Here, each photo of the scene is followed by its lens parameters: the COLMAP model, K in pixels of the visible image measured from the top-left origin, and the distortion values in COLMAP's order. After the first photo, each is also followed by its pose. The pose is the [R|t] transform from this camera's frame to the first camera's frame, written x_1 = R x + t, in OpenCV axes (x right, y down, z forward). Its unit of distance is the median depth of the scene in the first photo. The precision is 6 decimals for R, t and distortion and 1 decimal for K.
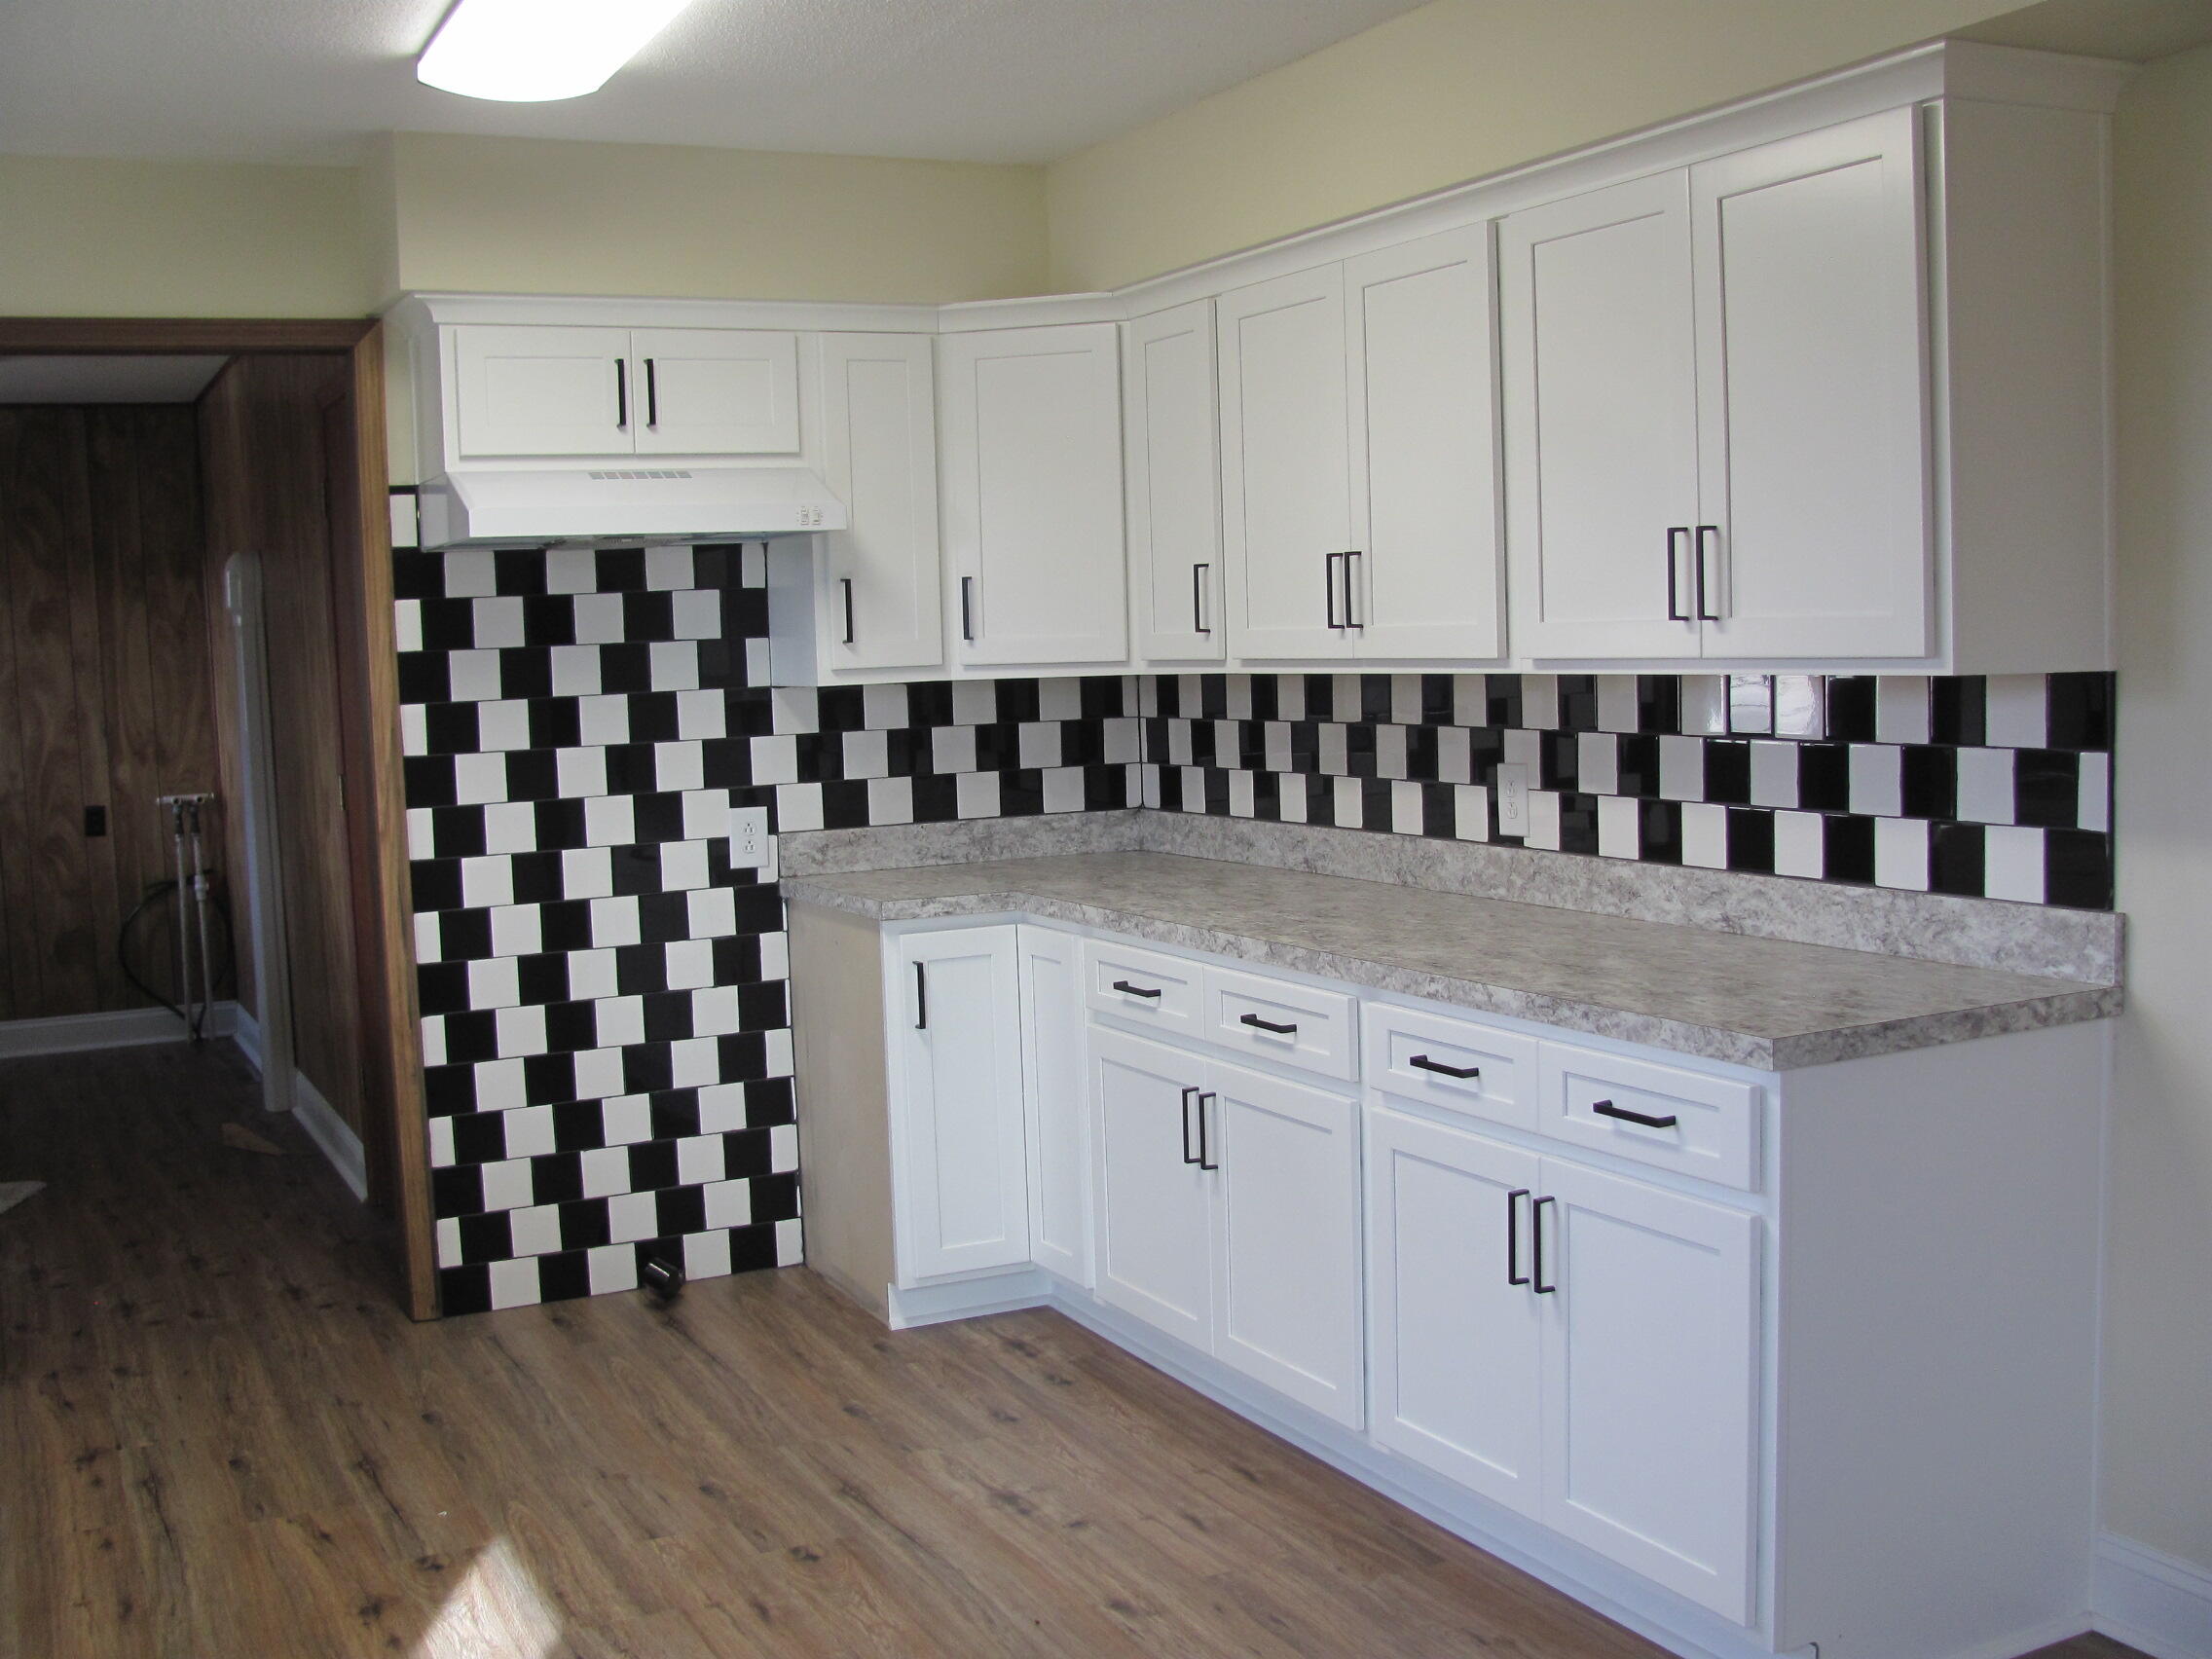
lens RADIAL K [[2312.7, 0, 1099.8], [0, 2312.7, 825.5], [0, 0, 1]] dist [-0.122319, 0.000000]
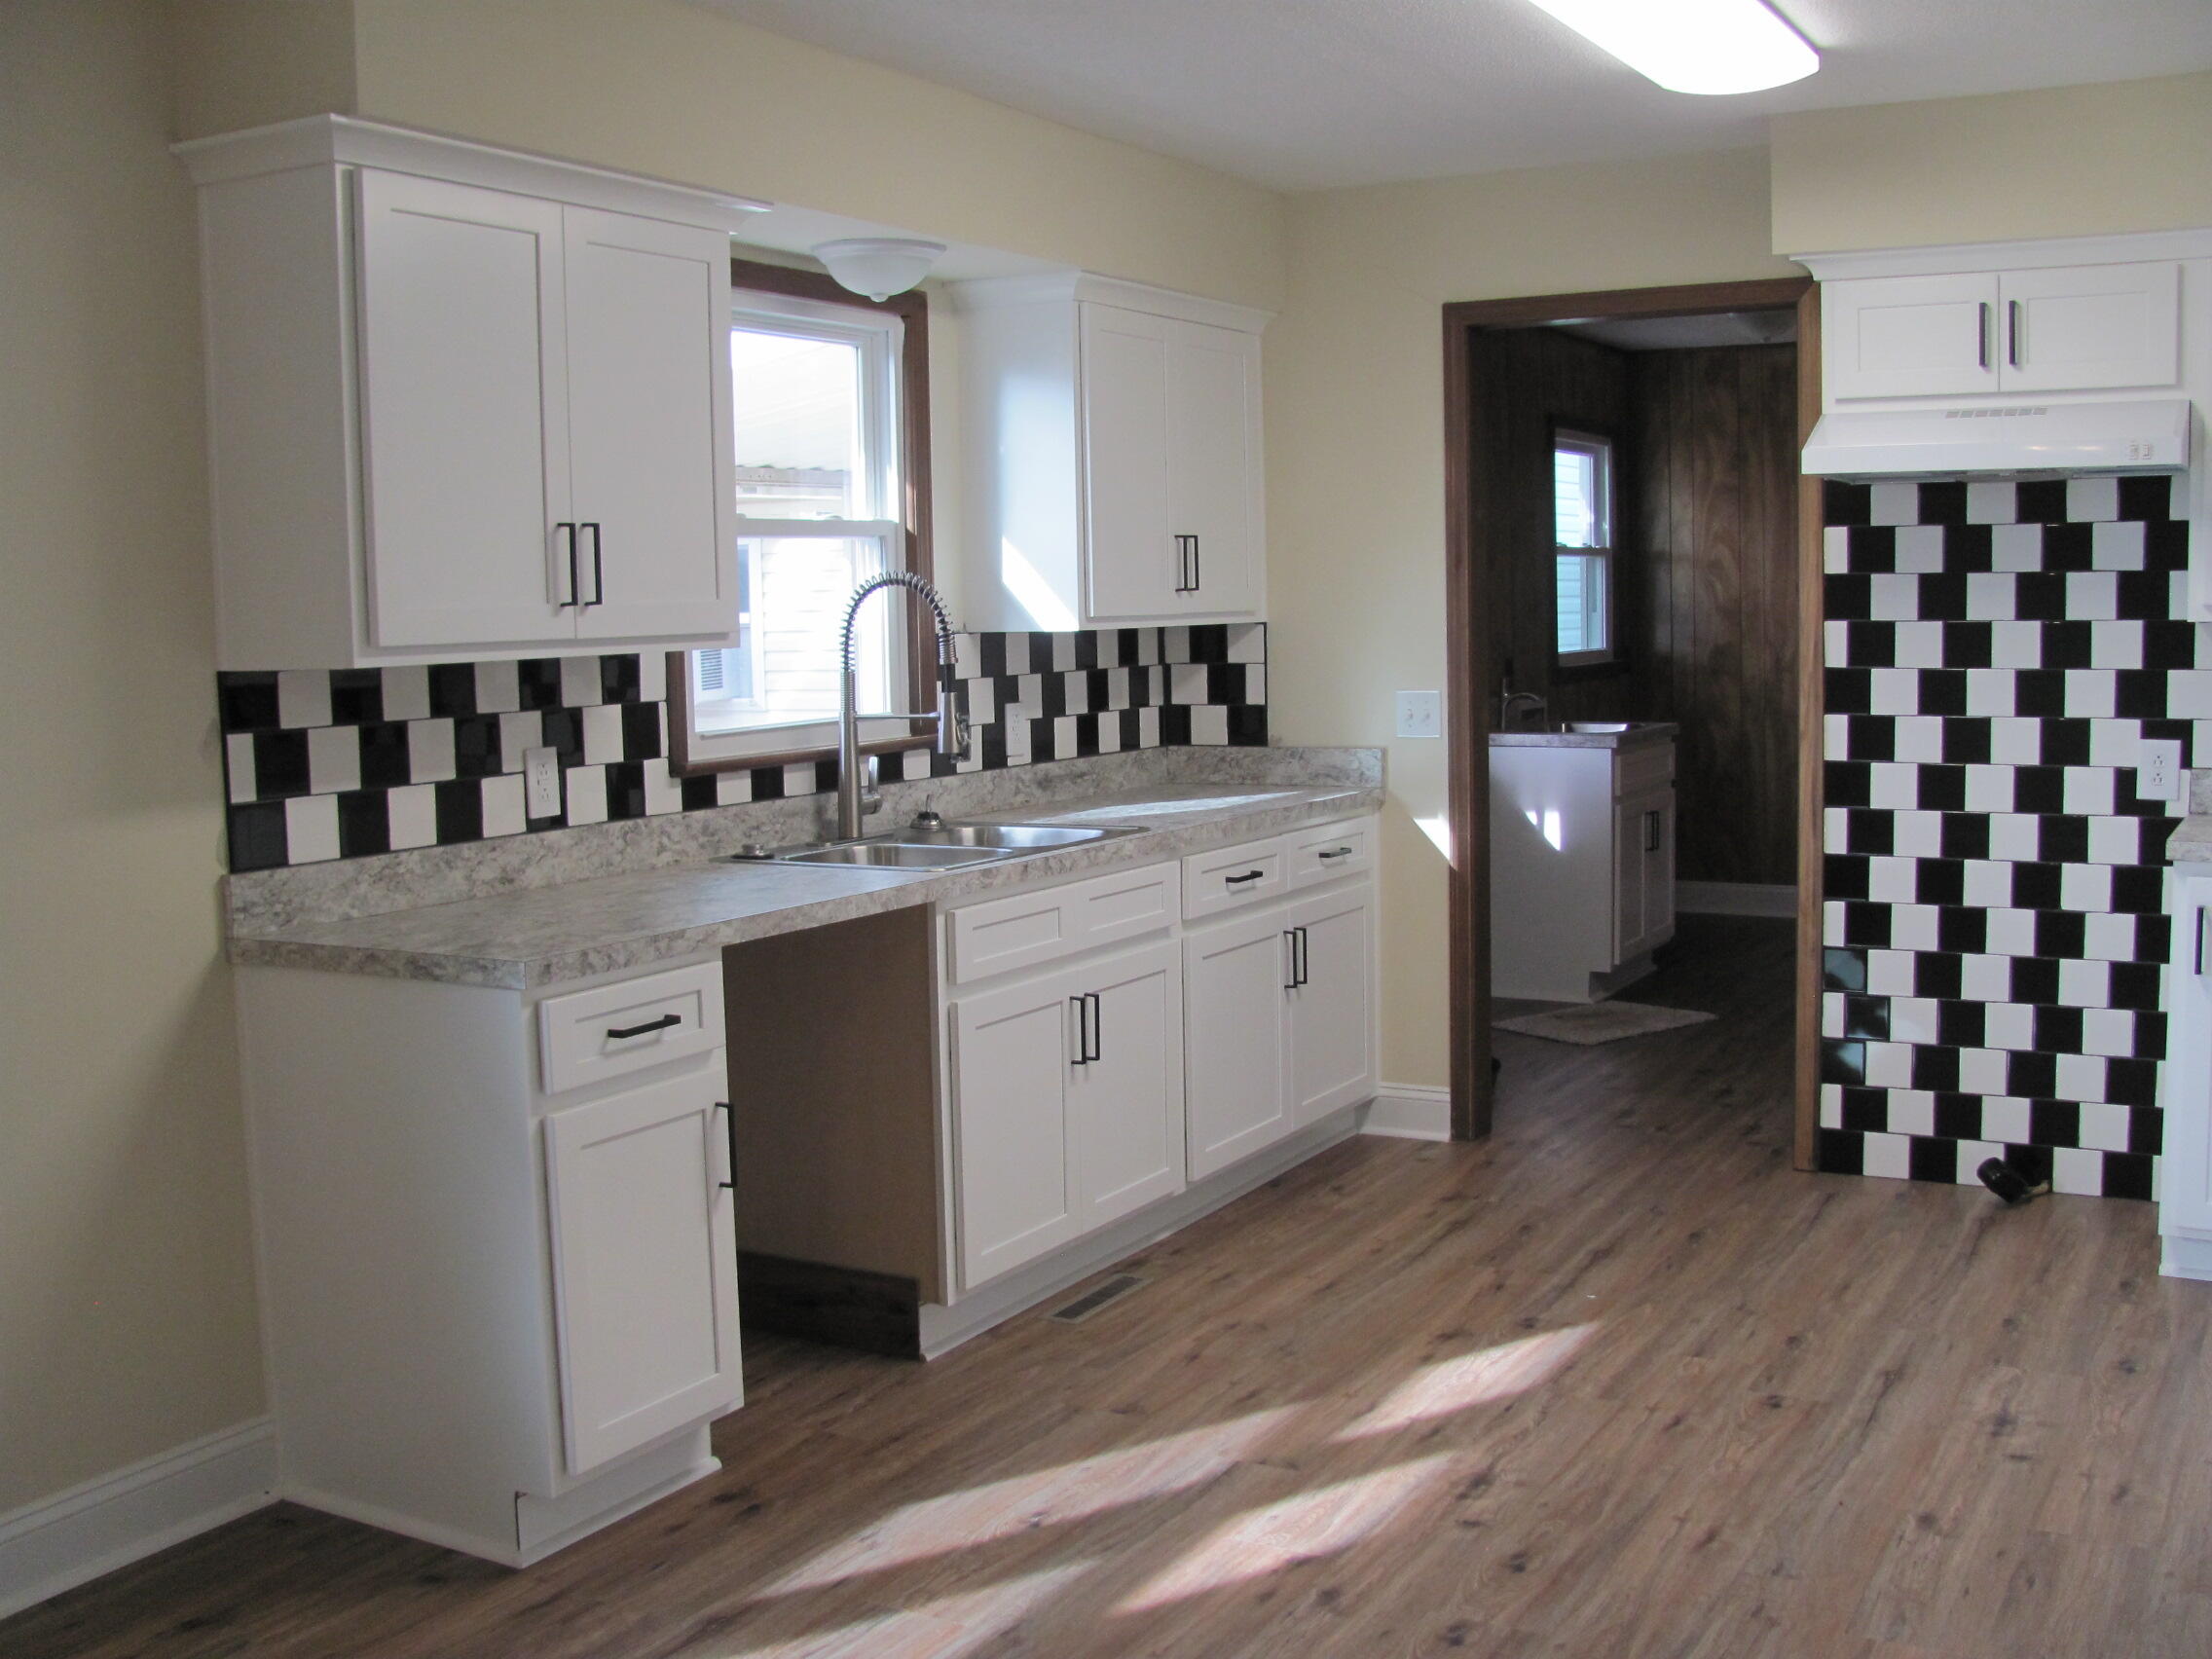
lens RADIAL K [[2312.7, 0, 1103.8], [0, 2312.7, 829.1], [0, 0, 1]] dist [-0.122319, 0.000000]
pose [[0.569047, 0.109682, -0.814957, 0.428256], [-0.069731, 0.993931, 0.085080, -0.022655], [0.819343, 0.008414, 0.573242, 0.072790]]
